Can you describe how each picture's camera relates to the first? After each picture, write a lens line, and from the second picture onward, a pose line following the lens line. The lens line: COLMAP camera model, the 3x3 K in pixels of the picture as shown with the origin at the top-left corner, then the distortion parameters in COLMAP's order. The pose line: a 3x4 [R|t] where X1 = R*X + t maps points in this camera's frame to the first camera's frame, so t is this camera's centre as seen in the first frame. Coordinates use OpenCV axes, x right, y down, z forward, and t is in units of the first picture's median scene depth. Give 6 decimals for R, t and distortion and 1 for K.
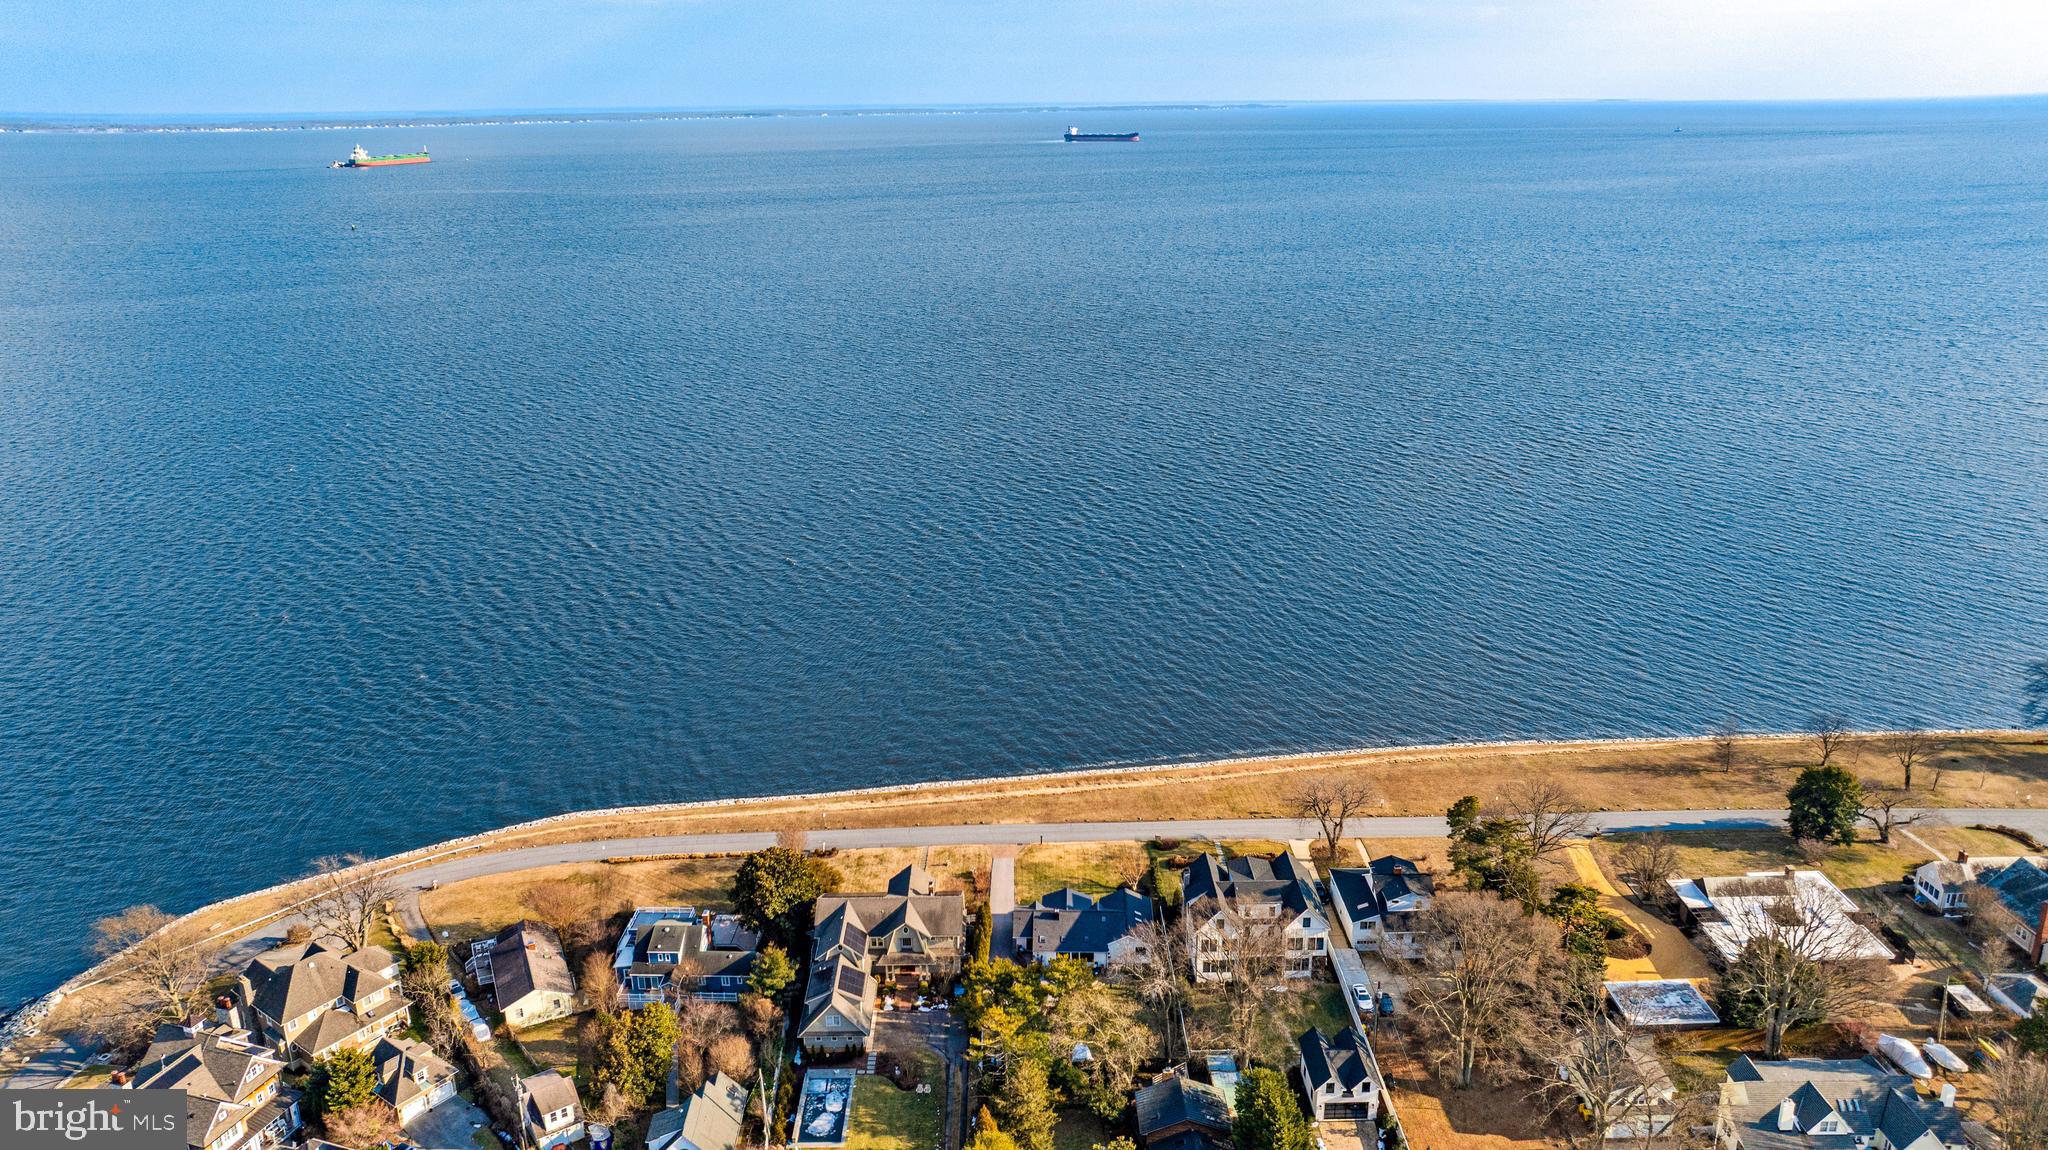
lens RADIAL K [[1438.9, 0, 1025.8], [0, 1438.9, 563.9], [0, 0, 1]] dist [-0.021798, 0.006597]
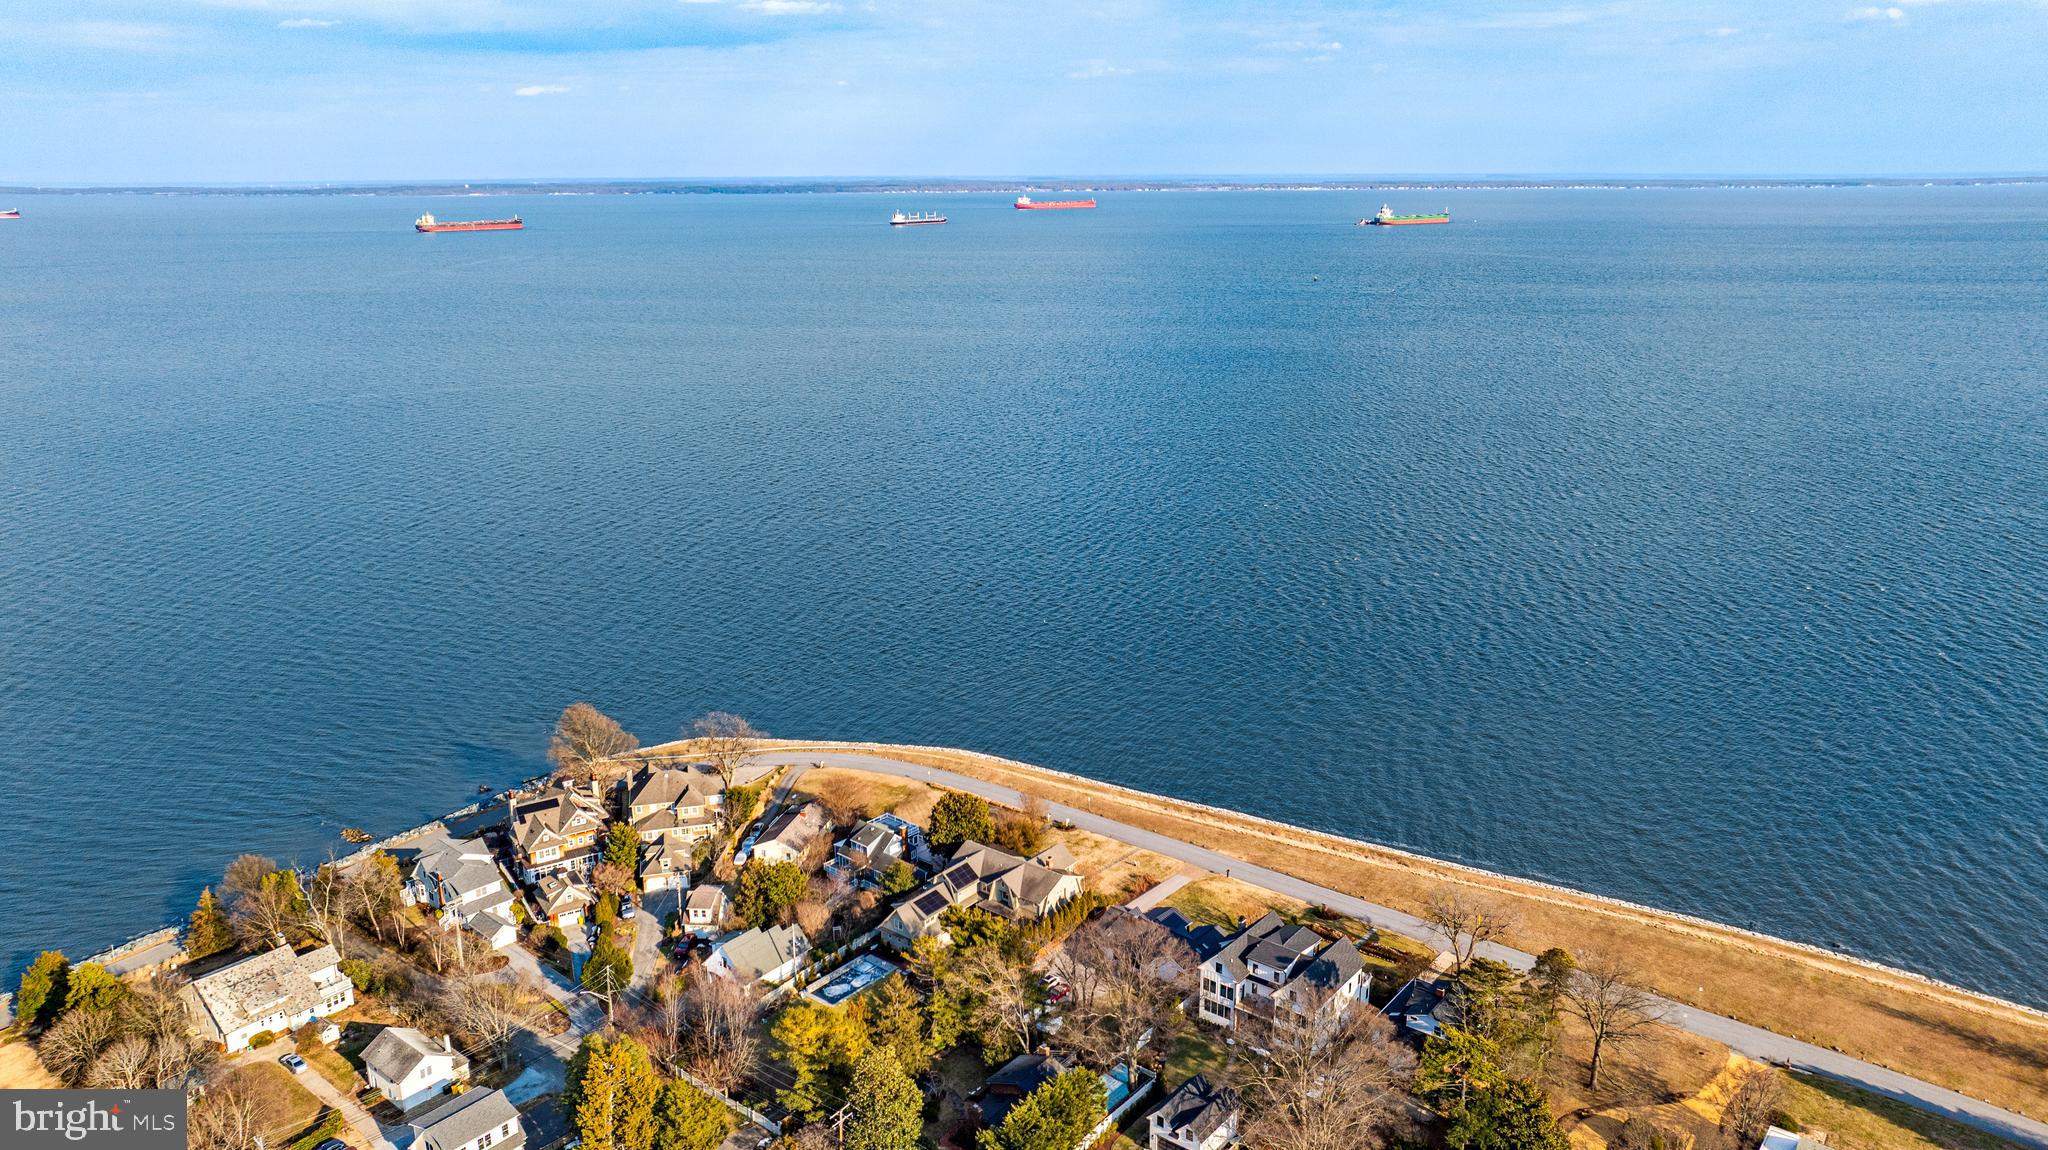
lens RADIAL K [[1438.9, 0, 1025.8], [0, 1438.9, 563.9], [0, 0, 1]] dist [-0.021798, 0.006597]
pose [[0.771630, 0.174178, -0.611759, 0.447521], [-0.199317, 0.979549, 0.027489, -0.027221], [0.604036, 0.100722, 0.790567, 0.044456]]
